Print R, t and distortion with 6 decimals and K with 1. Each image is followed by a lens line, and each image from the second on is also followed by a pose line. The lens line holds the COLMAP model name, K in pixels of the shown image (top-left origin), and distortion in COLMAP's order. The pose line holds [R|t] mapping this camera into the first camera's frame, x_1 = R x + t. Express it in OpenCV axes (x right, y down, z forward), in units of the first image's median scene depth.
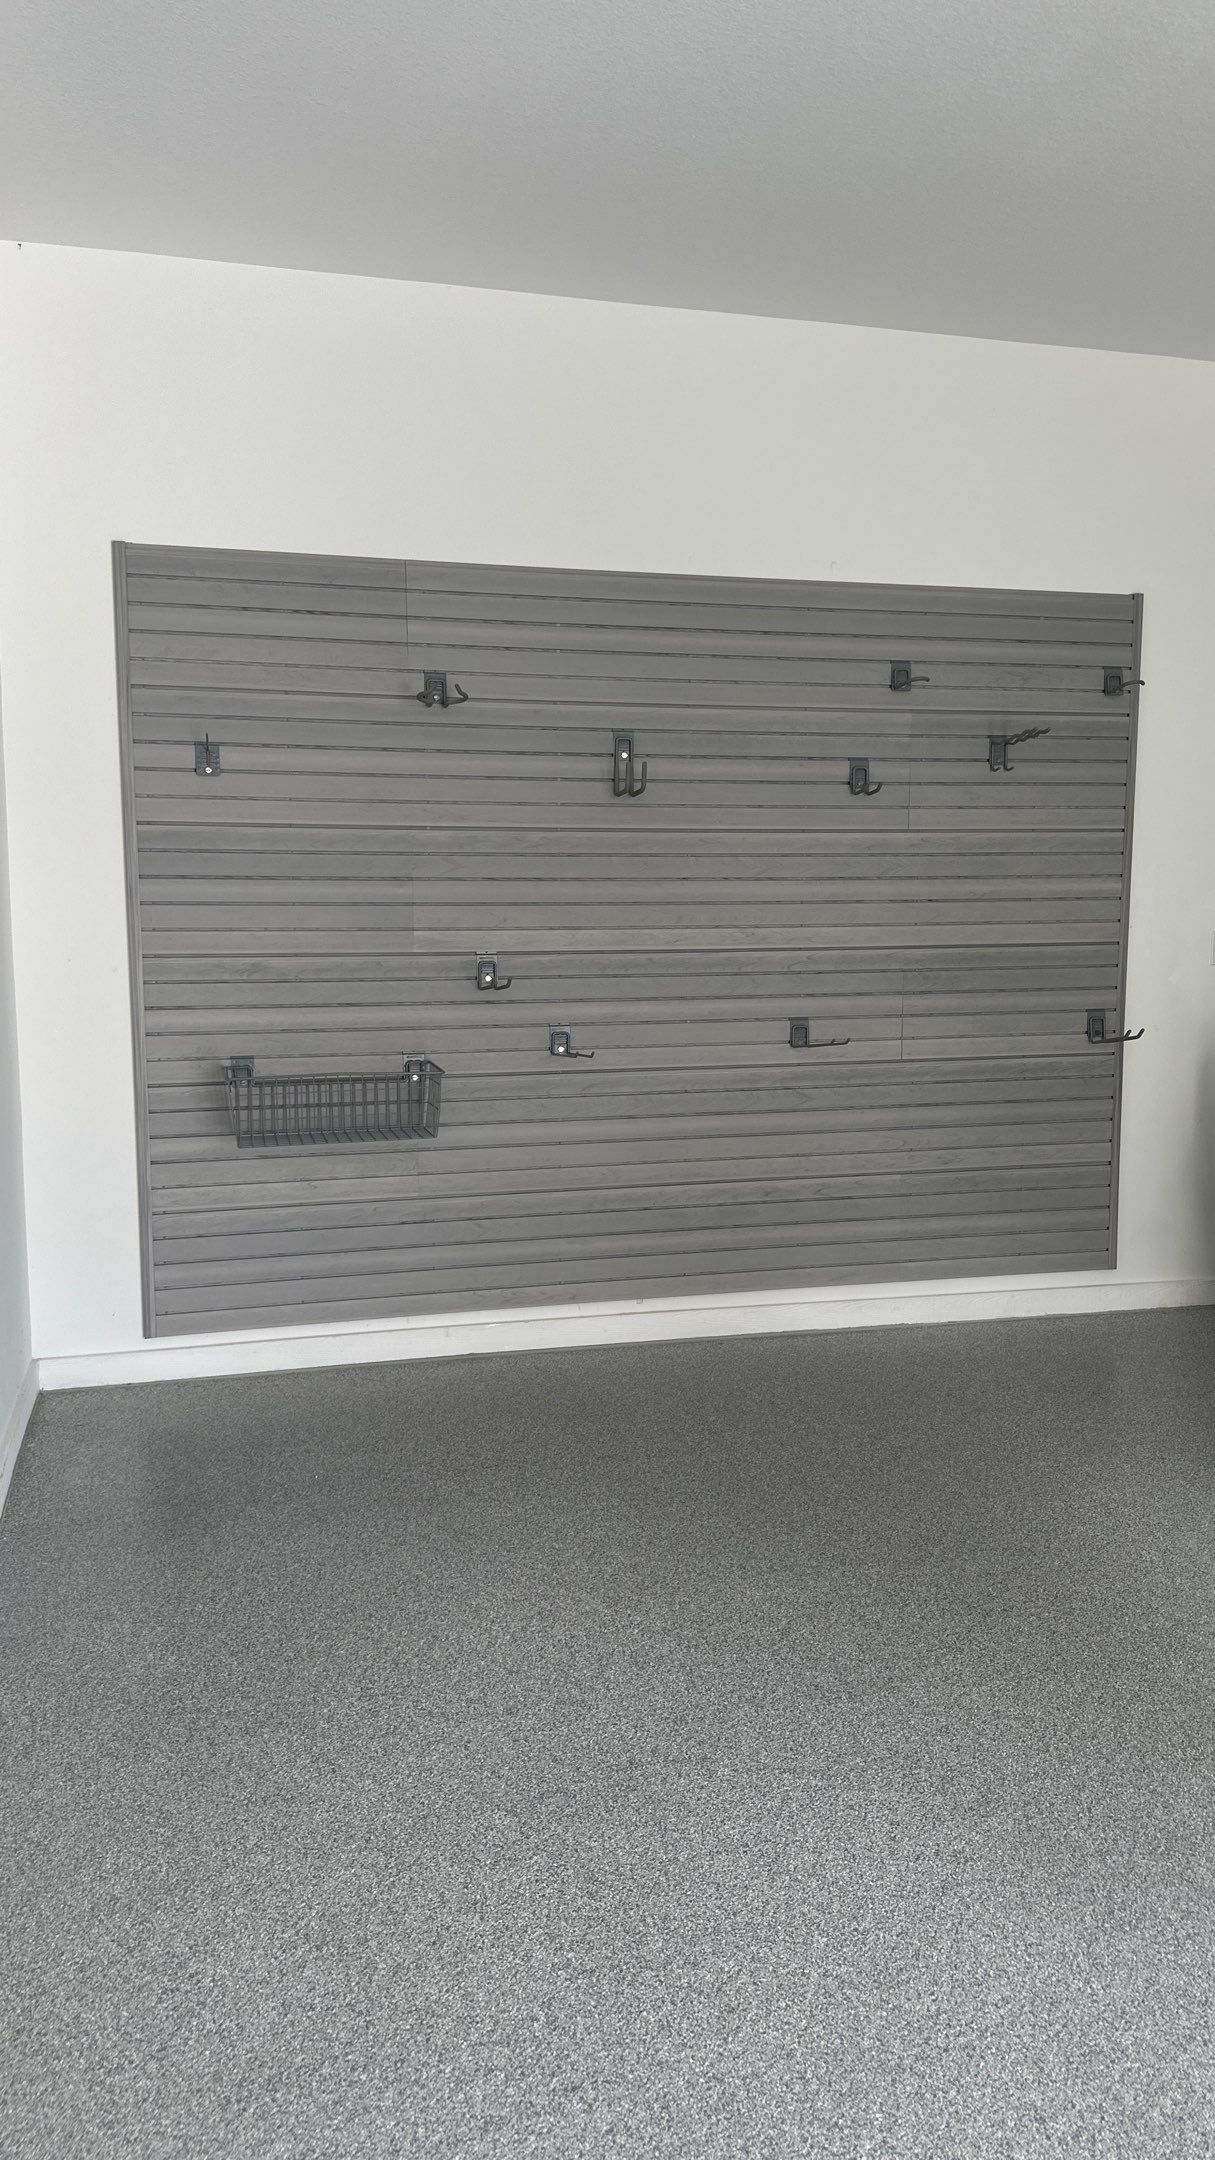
lens RADIAL K [[1453.4, 0, 624.1], [0, 1453.4, 1086.4], [0, 0, 1]] dist [0.068248, -0.068297]
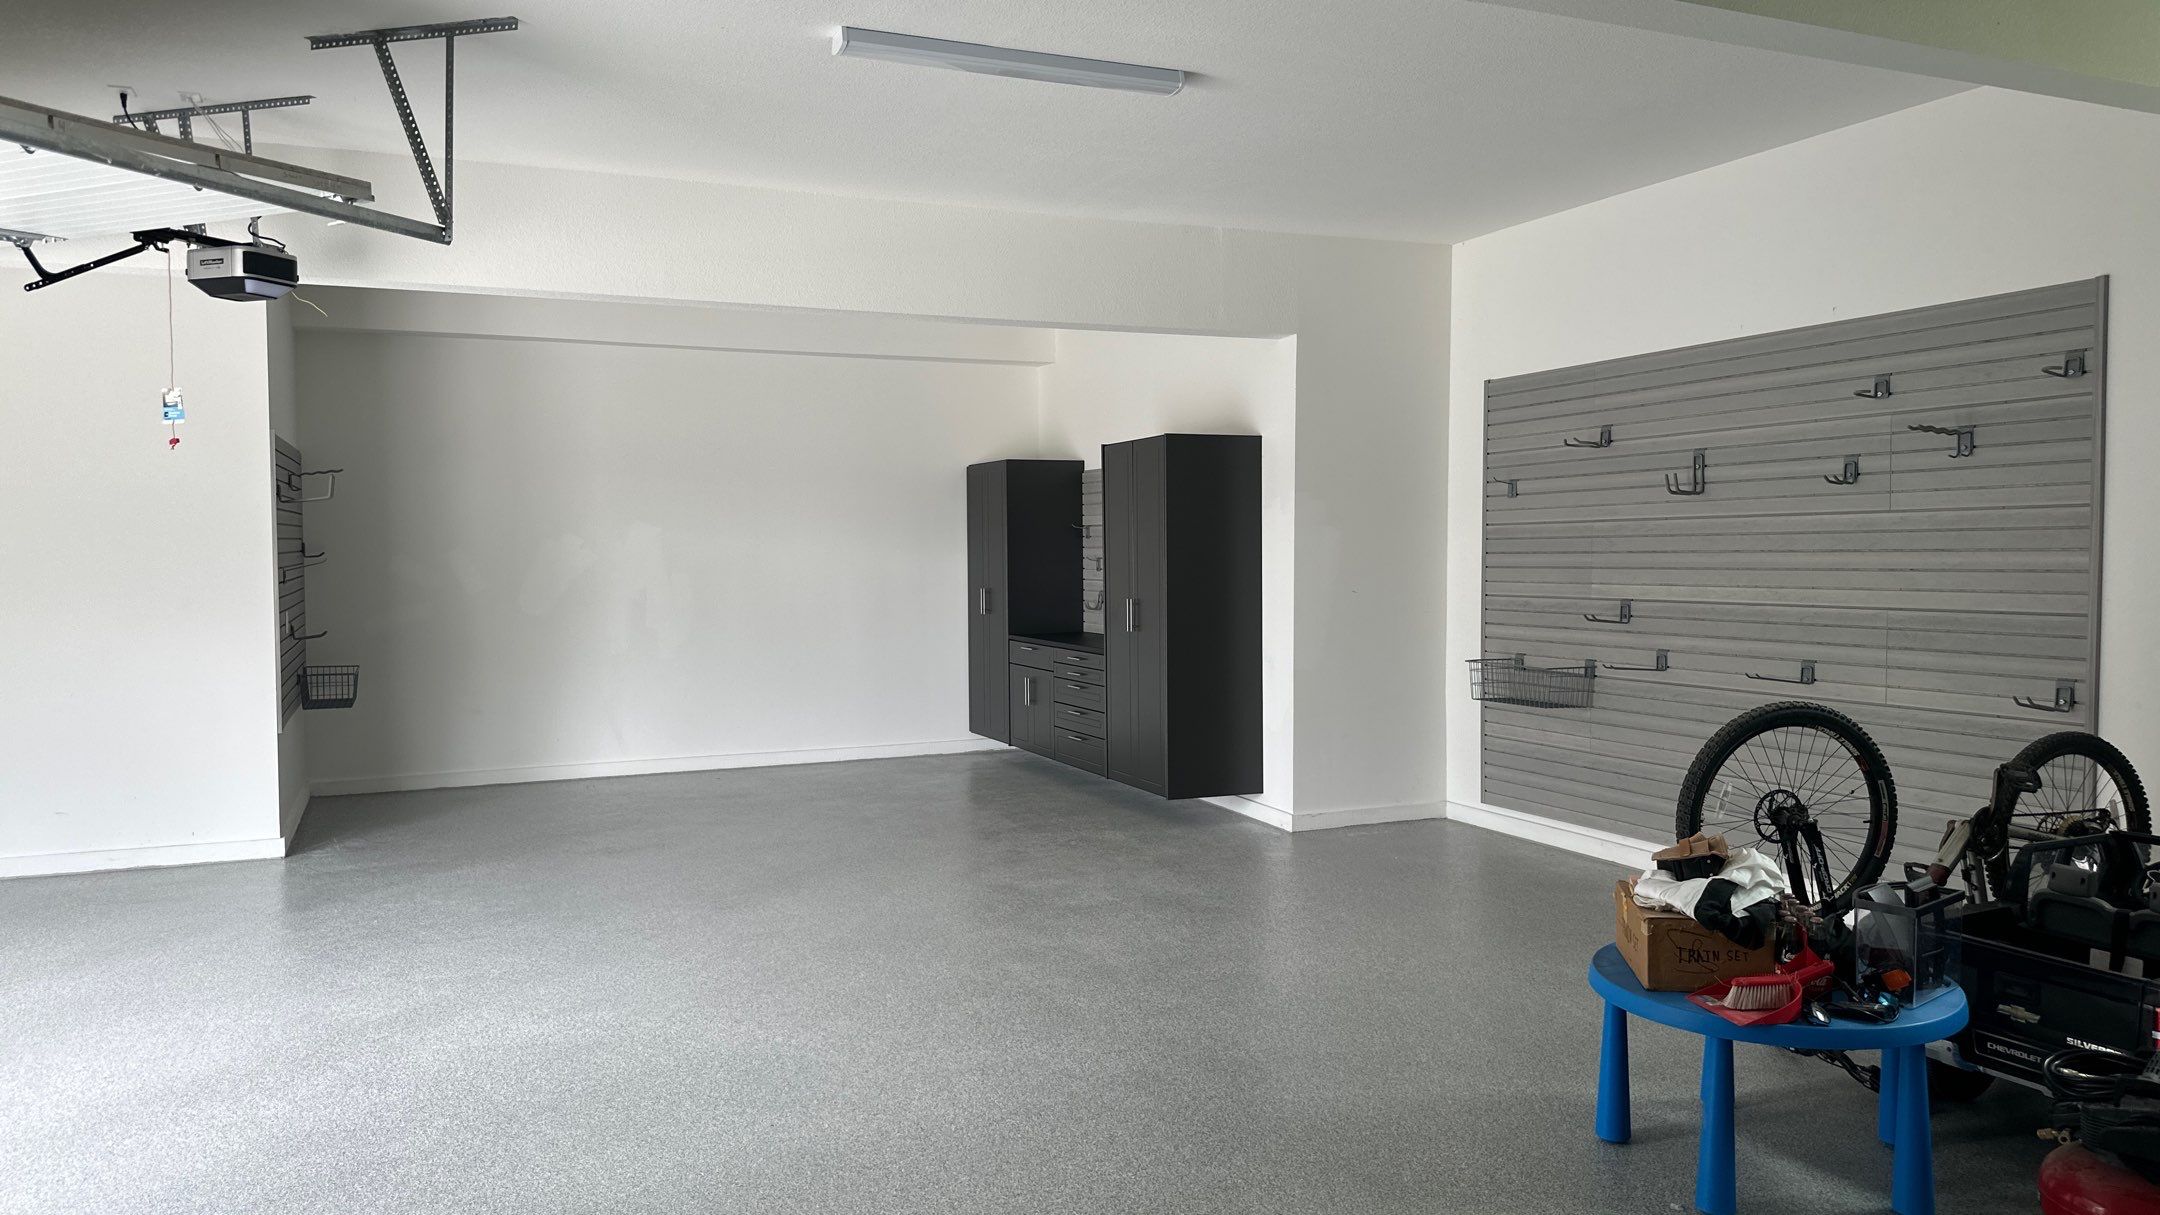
lens RADIAL K [[1512.3, 0, 1048.5], [0, 1512.3, 622.7], [0, 0, 1]] dist [0.020291, -0.032548]
pose [[0.139122, 0.049787, -0.989023, 1.362974], [-0.112549, 0.993059, 0.034158, -0.051745], [0.983859, 0.106561, 0.143760, 0.162683]]
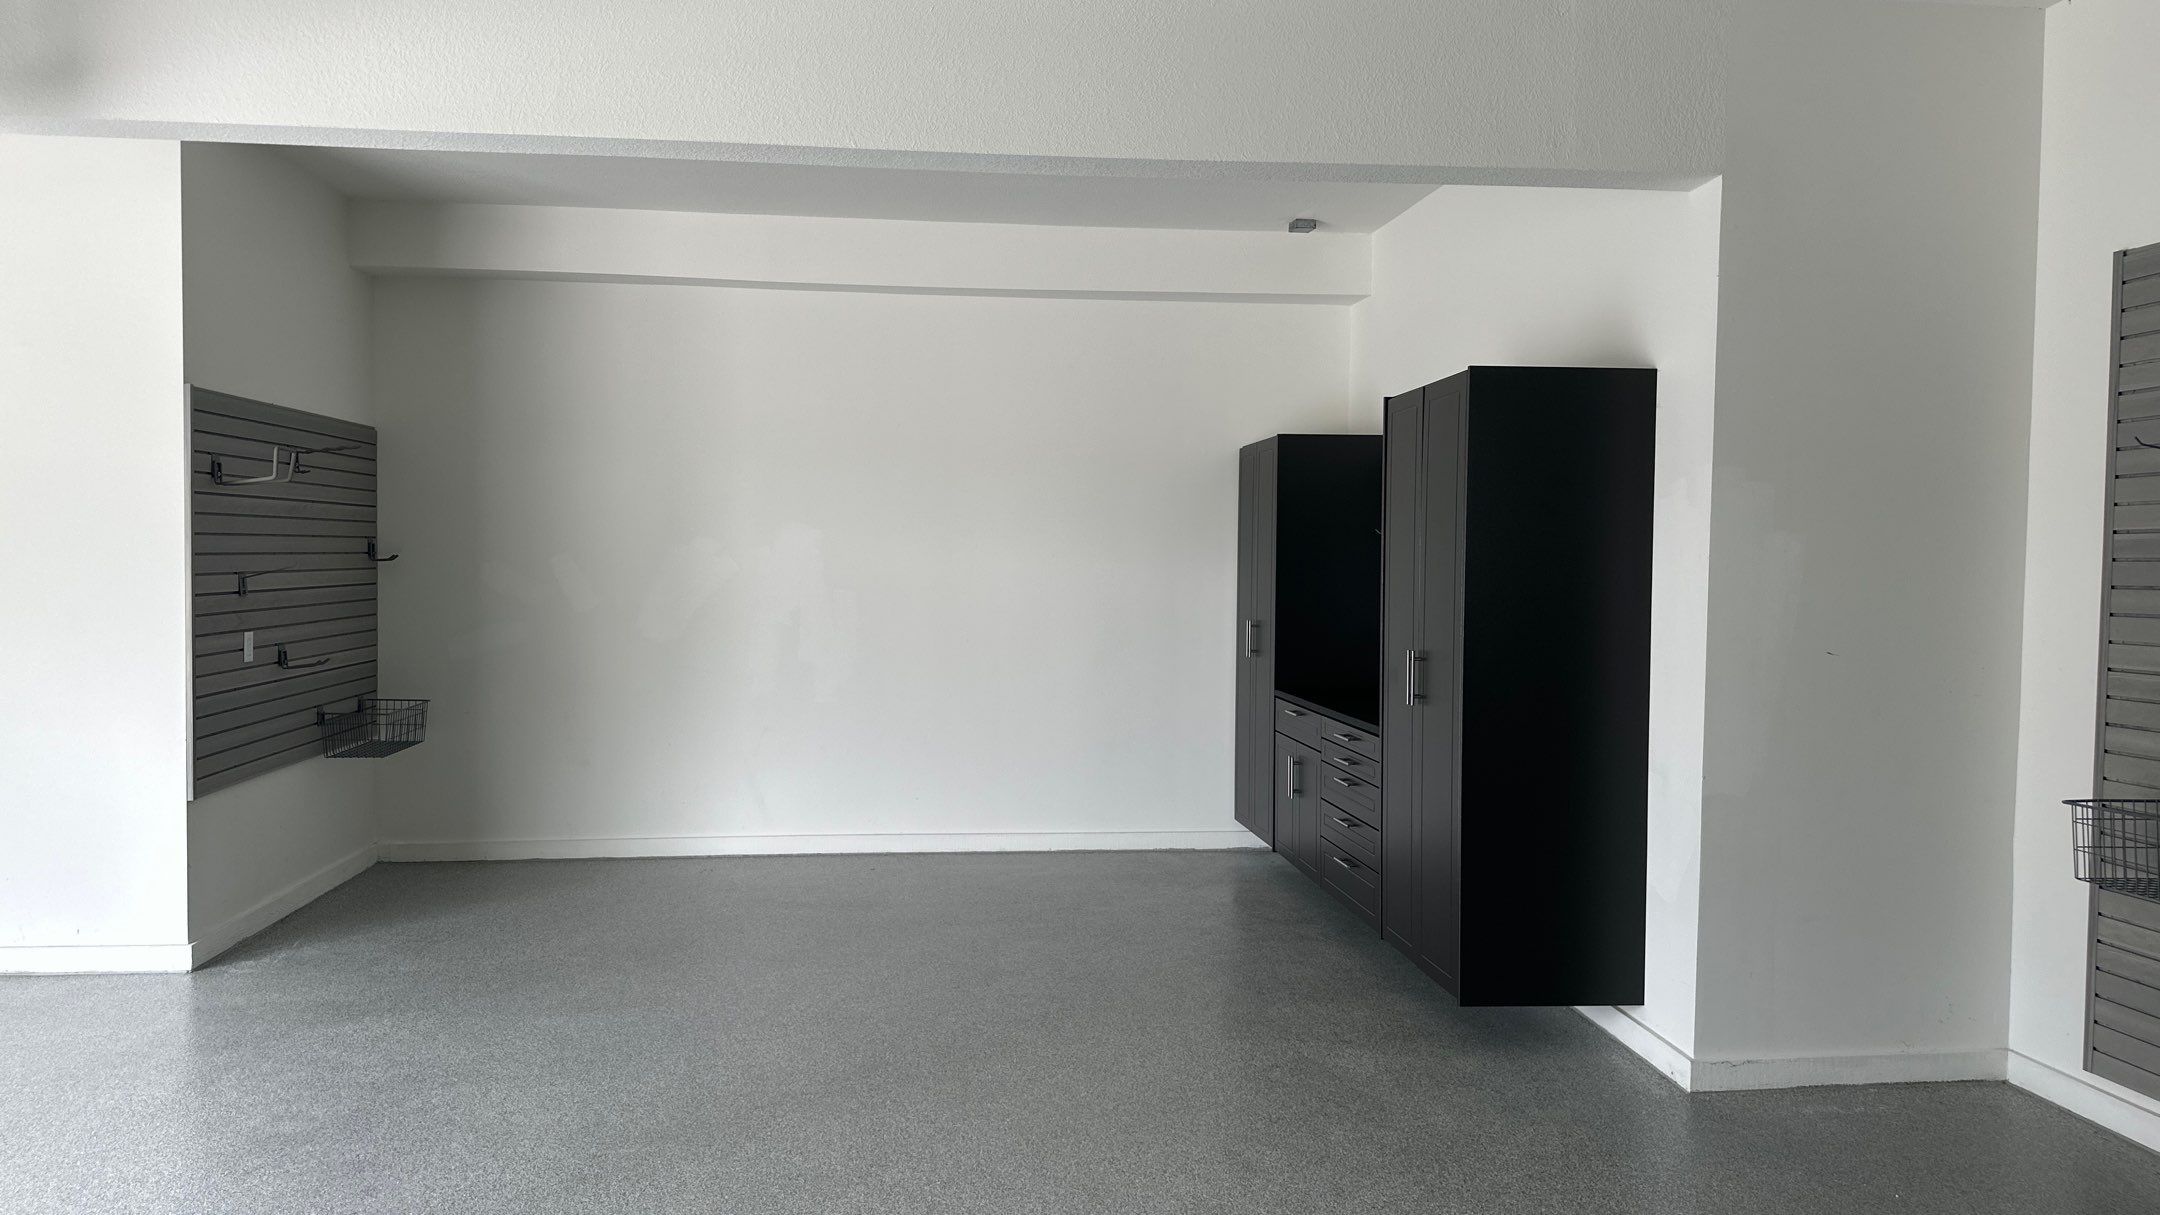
lens RADIAL K [[1486.7, 0, 1066.2], [0, 1486.7, 616.8], [0, 0, 1]] dist [0.005919, -0.024695]
pose [[-0.143547, 0.037918, -0.988917, 0.657029], [-0.127792, 0.990189, 0.056517, -0.082286], [0.981358, 0.134489, -0.137293, 0.418587]]
